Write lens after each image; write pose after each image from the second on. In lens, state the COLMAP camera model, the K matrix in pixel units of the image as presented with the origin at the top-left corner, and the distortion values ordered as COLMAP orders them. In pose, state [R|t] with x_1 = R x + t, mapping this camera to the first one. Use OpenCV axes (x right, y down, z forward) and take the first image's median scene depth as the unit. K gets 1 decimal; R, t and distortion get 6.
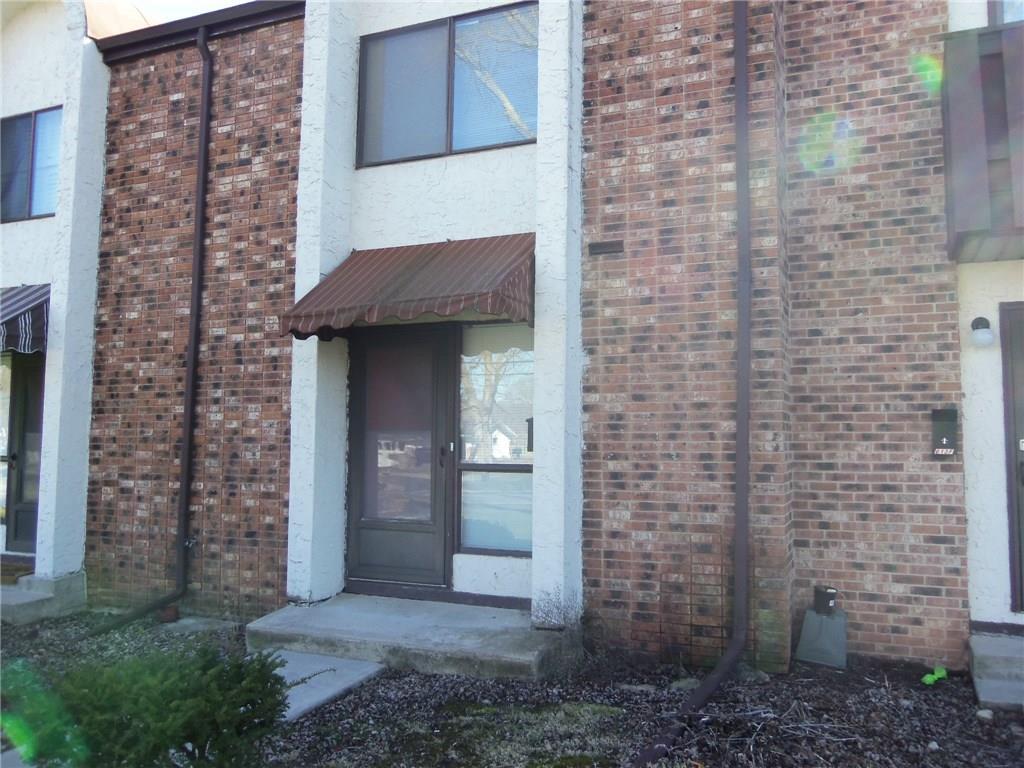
lens RADIAL K [[845.3, 0, 537.4], [0, 845.3, 382.4], [0, 0, 1]] dist [-0.044351, 0.062467]
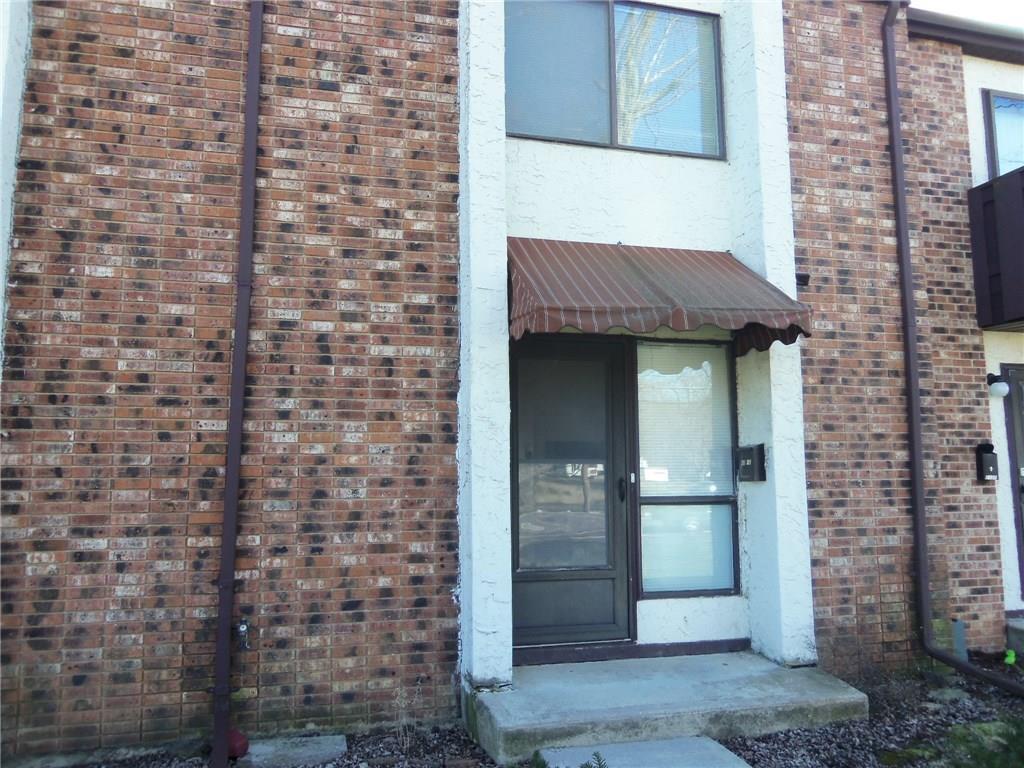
lens RADIAL K [[845.3, 0, 537.4], [0, 845.3, 382.4], [0, 0, 1]] dist [-0.044351, 0.062467]
pose [[0.783461, 0.063660, 0.618172, -0.783612], [-0.035001, 0.997681, -0.058382, 0.034749], [-0.620455, 0.024103, 0.783872, 0.403044]]
